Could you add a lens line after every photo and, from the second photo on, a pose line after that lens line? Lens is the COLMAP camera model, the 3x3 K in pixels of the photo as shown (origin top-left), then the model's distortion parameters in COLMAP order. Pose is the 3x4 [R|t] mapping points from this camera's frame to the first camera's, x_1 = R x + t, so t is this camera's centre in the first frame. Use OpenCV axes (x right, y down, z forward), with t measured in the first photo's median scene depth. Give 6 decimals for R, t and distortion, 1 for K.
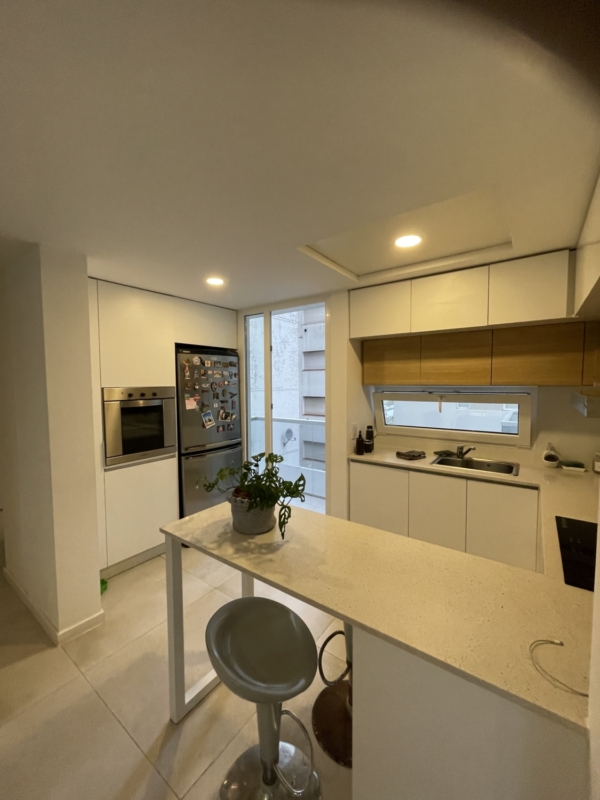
lens RADIAL K [[322.0, 0, 300.5], [0, 322.0, 401.1], [0, 0, 1]] dist [0.001568, 0.000575]
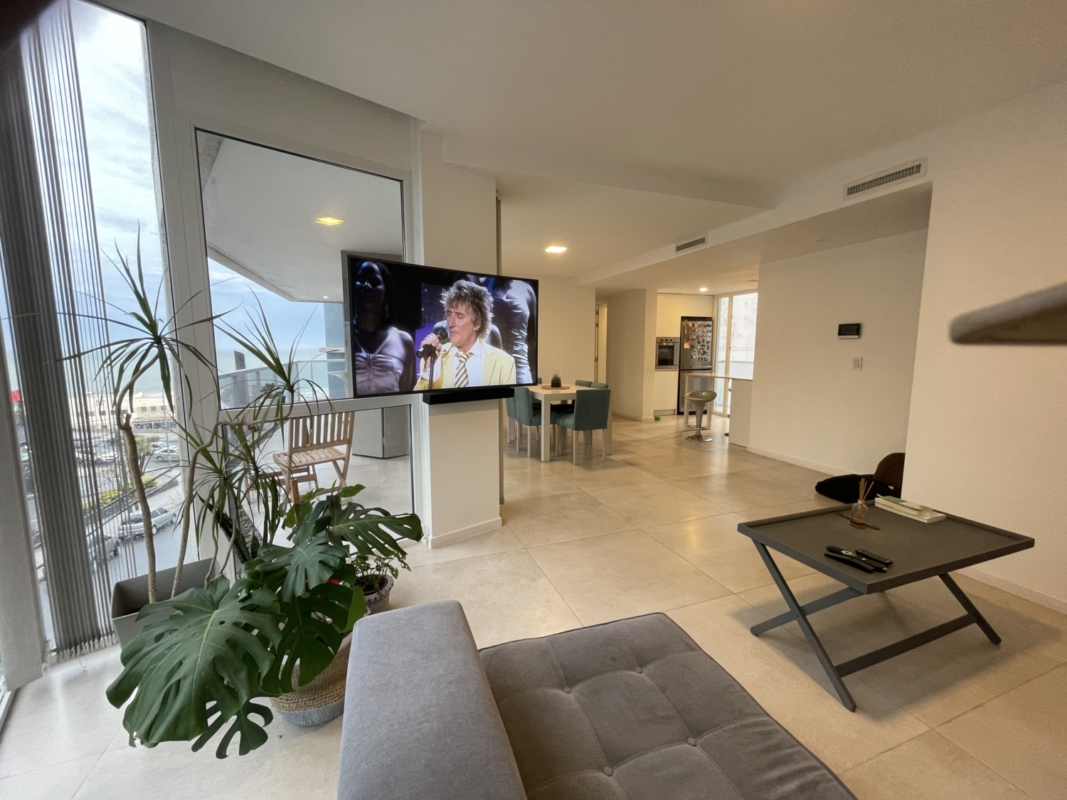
lens RADIAL K [[429.4, 0, 534.4], [0, 429.4, 397.7], [0, 0, 1]] dist [0.001568, 0.000575]
pose [[0.834473, 0.071026, -0.546453, 0.349906], [-0.035714, 0.996545, 0.074989, 0.159107], [0.549891, -0.043060, 0.834126, -1.728189]]
